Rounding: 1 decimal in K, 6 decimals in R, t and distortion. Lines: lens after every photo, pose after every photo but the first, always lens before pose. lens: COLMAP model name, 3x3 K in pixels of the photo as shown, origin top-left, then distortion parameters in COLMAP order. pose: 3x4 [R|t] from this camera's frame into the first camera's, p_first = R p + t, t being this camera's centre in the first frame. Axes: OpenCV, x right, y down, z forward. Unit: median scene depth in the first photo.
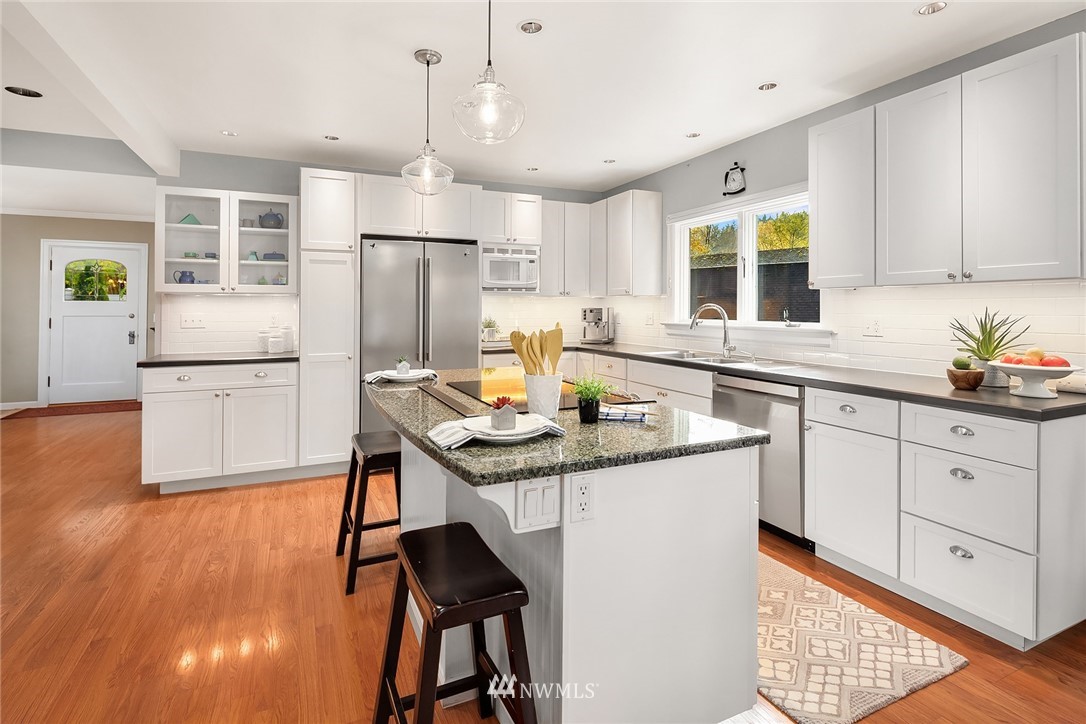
lens RADIAL K [[530.8, 0, 534.9], [0, 530.8, 302.2], [0, 0, 1]] dist [-0.003482, -0.001543]
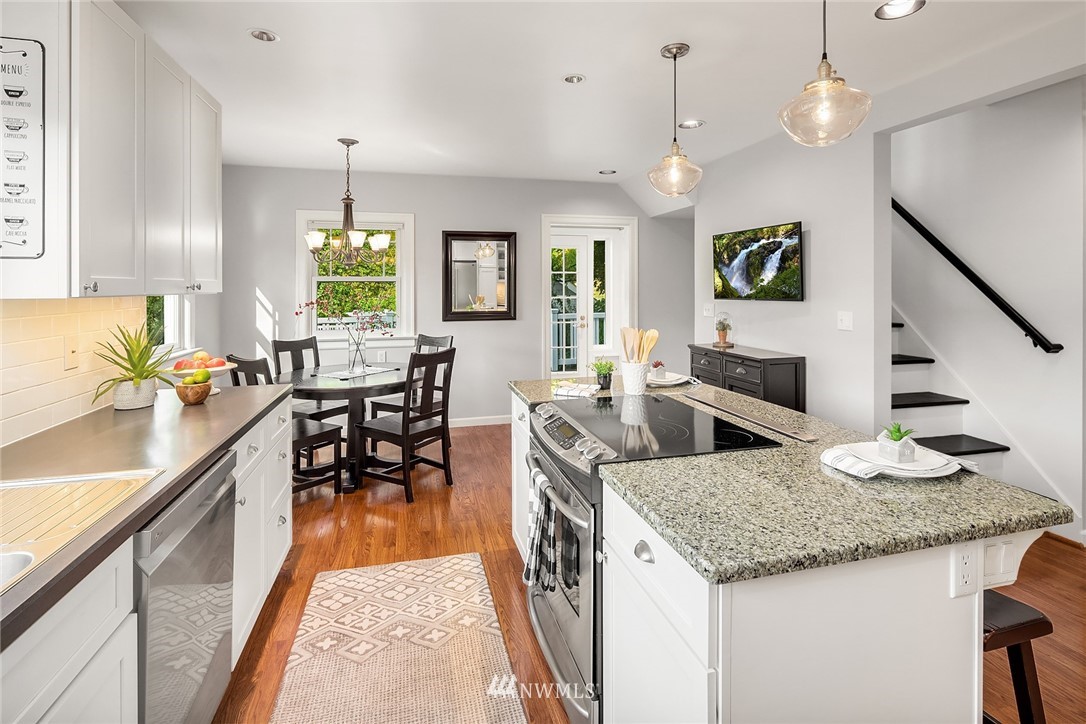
lens RADIAL K [[526.3, 0, 545.8], [0, 526.3, 286.5], [0, 0, 1]] dist [0.002380, -0.004840]
pose [[-0.986708, 0.007839, 0.162317, 0.008057], [0.005872, 0.999903, -0.012595, -0.023152], [-0.162400, -0.011475, -0.986658, 1.263060]]
